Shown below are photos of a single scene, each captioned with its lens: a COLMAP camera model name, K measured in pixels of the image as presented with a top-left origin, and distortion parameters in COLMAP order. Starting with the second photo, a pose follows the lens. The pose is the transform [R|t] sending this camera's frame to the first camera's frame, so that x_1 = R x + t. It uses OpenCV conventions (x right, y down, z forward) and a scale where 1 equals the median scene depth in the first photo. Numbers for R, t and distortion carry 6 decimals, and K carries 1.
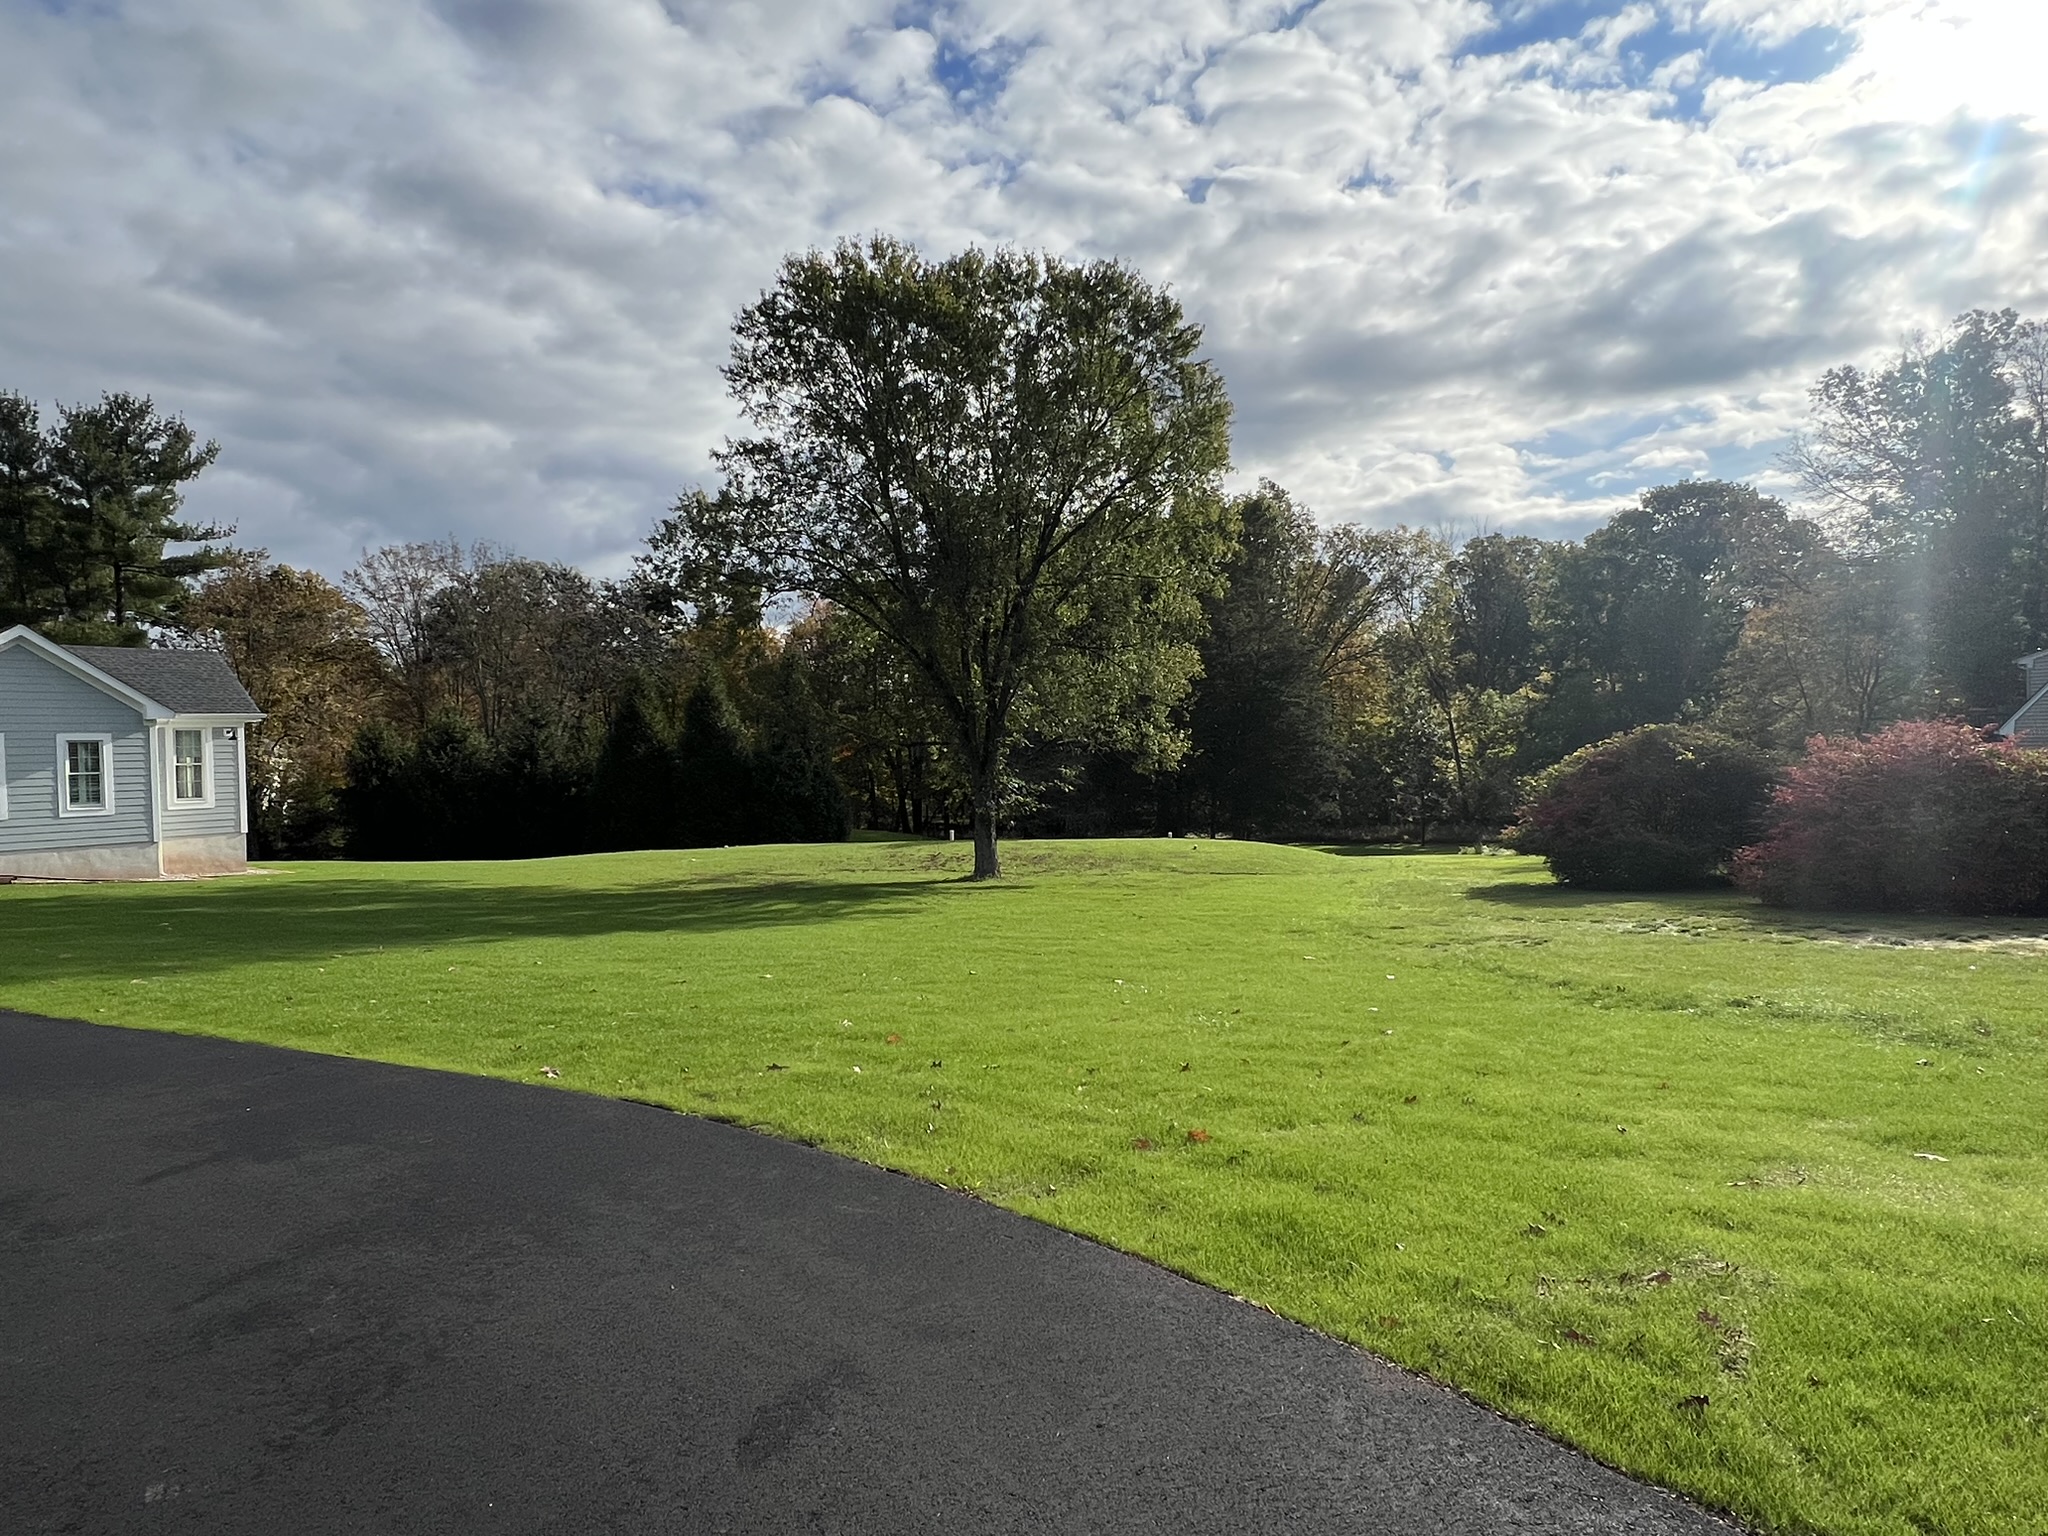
lens RADIAL K [[1167.4, 0, 1016.5], [0, 1167.4, 788.1], [0, 0, 1]] dist [0.001013, 0.000352]
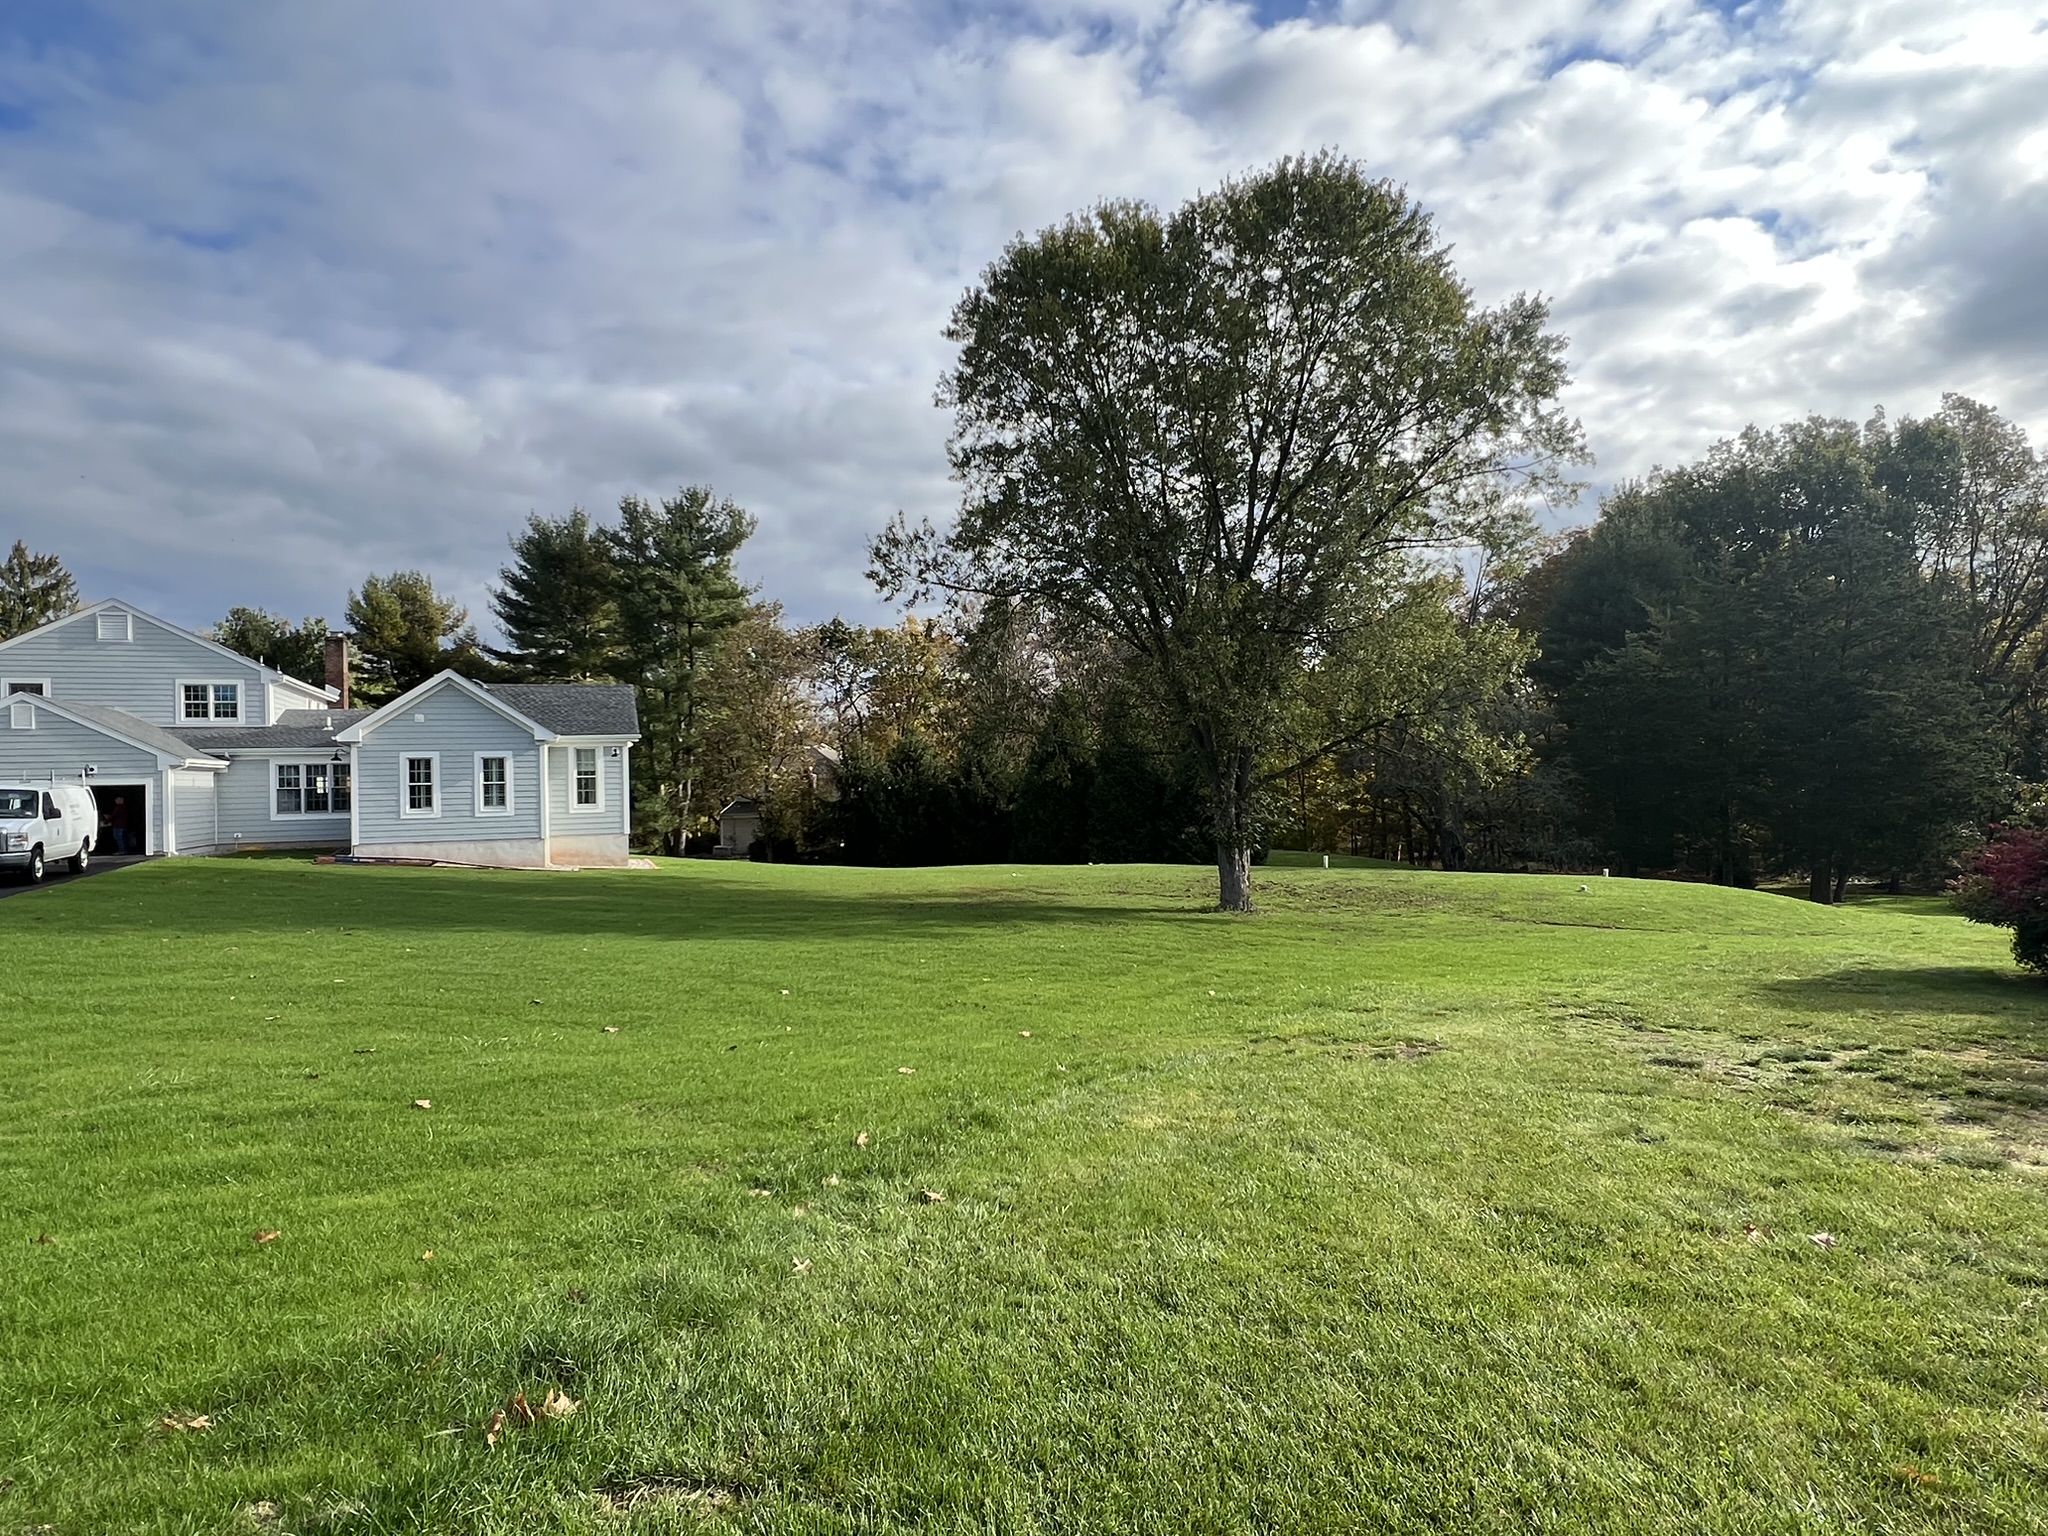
lens RADIAL K [[1167.4, 0, 1016.5], [0, 1167.4, 788.1], [0, 0, 1]] dist [0.001013, 0.000352]
pose [[0.840466, 0.004937, -0.541841, 0.343070], [-0.015888, 0.999753, -0.015534, 0.003752], [0.541631, 0.021664, 0.840337, 0.211758]]
